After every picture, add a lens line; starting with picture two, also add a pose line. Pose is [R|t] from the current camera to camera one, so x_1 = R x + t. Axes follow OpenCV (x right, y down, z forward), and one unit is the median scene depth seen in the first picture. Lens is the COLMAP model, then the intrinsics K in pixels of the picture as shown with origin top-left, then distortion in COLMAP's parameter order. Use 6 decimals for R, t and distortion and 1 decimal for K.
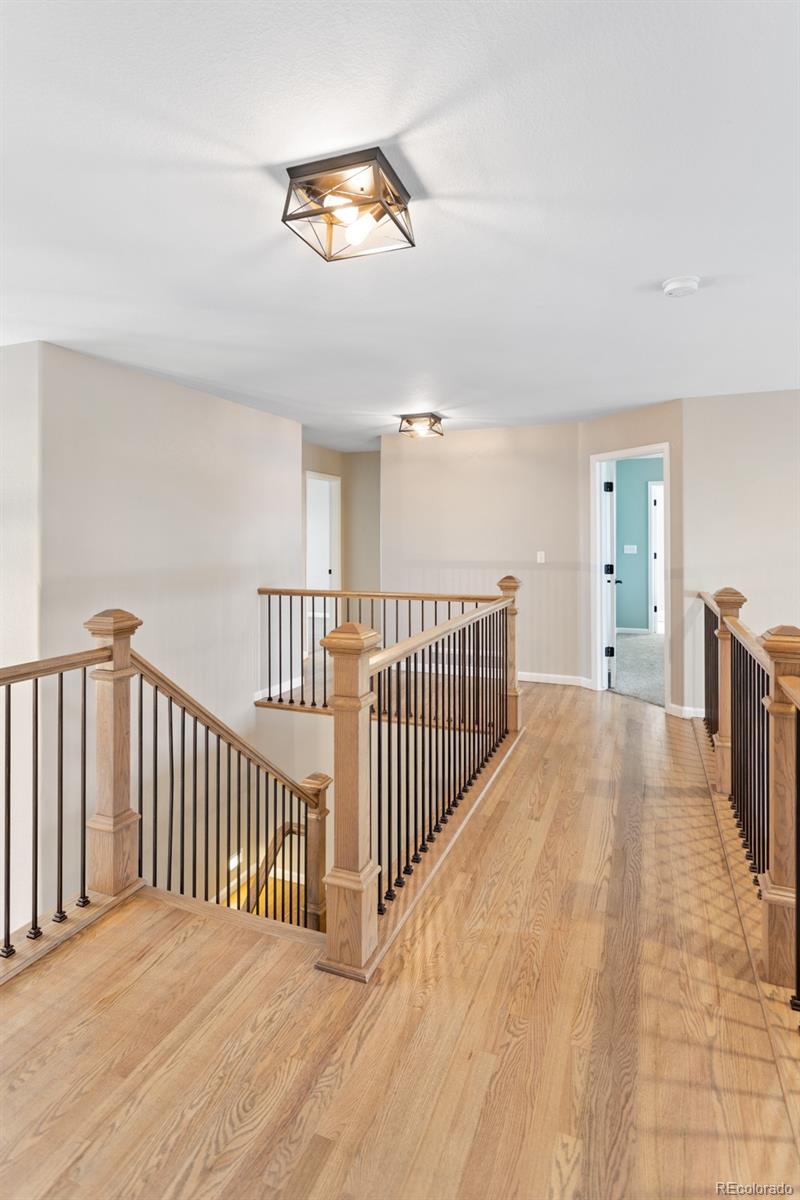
lens RADIAL K [[637.6, 0, 399.1], [0, 637.6, 528.9], [0, 0, 1]] dist [-0.001234, -0.000629]
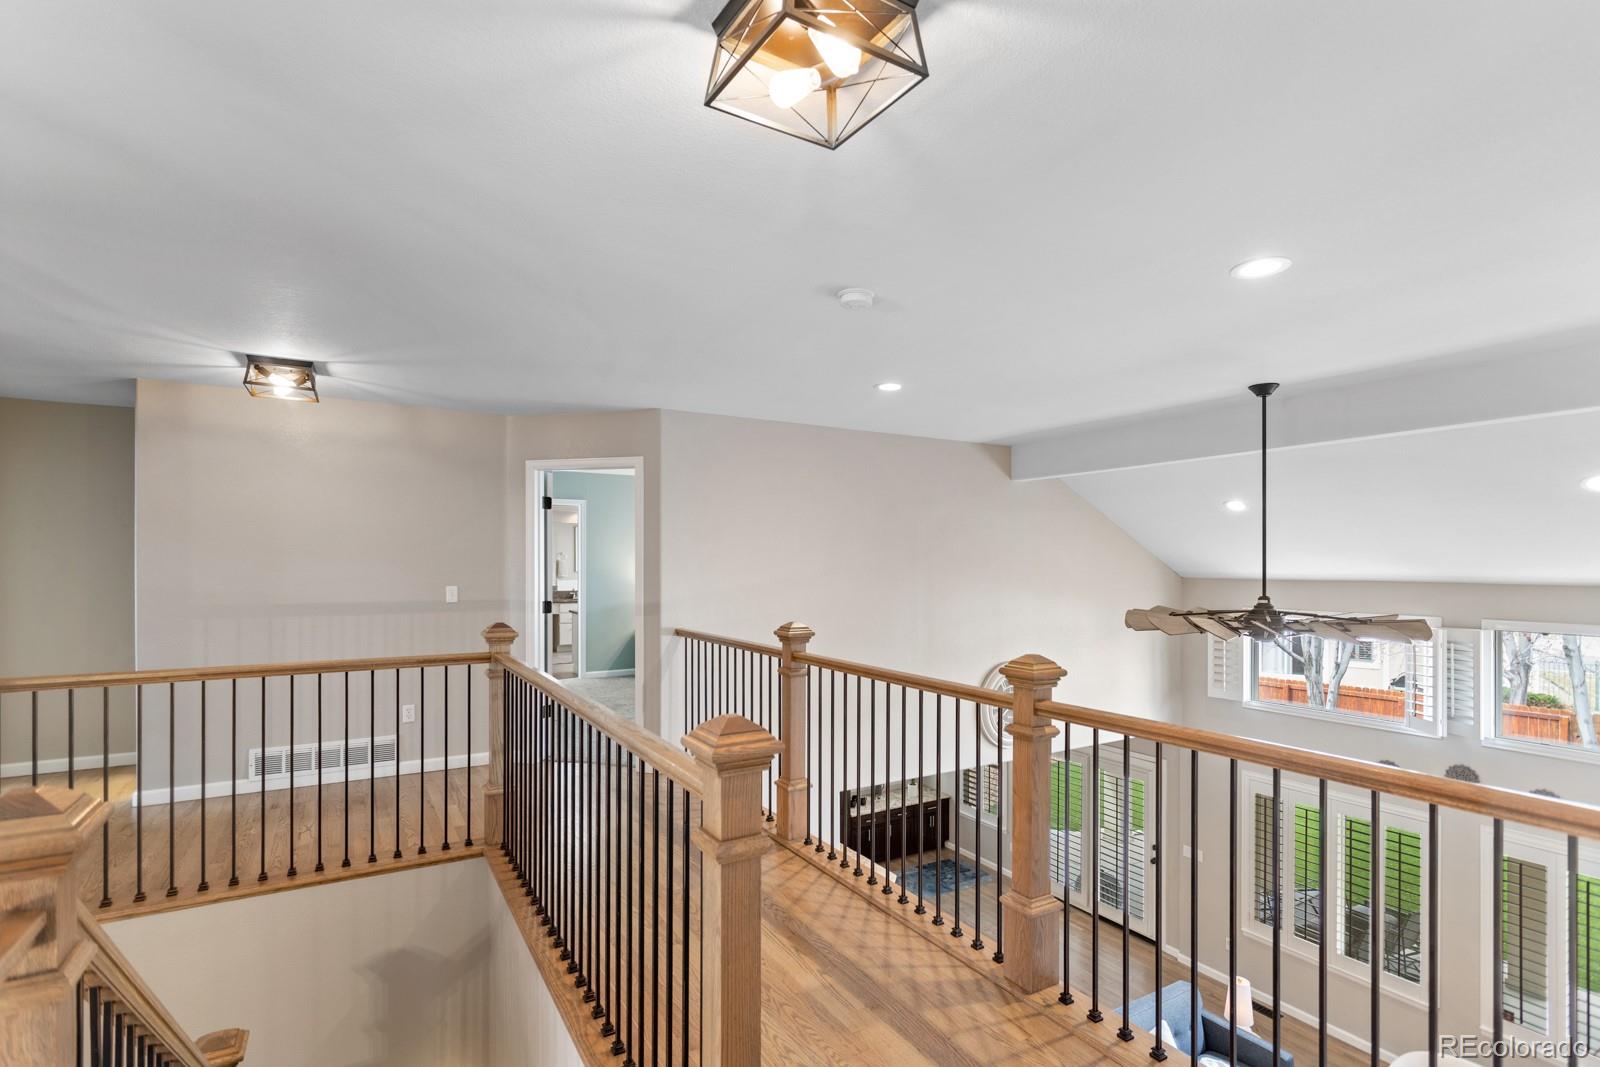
lens RADIAL K [[765.8, 0, 799.7], [0, 765.8, 560.2], [0, 0, 1]] dist [0.038494, 0.000064]
pose [[0.613919, -0.000760, 0.789368, -0.358070], [-0.007847, 0.999944, 0.007066, -0.007136], [-0.789330, -0.010532, 0.613879, 0.274417]]
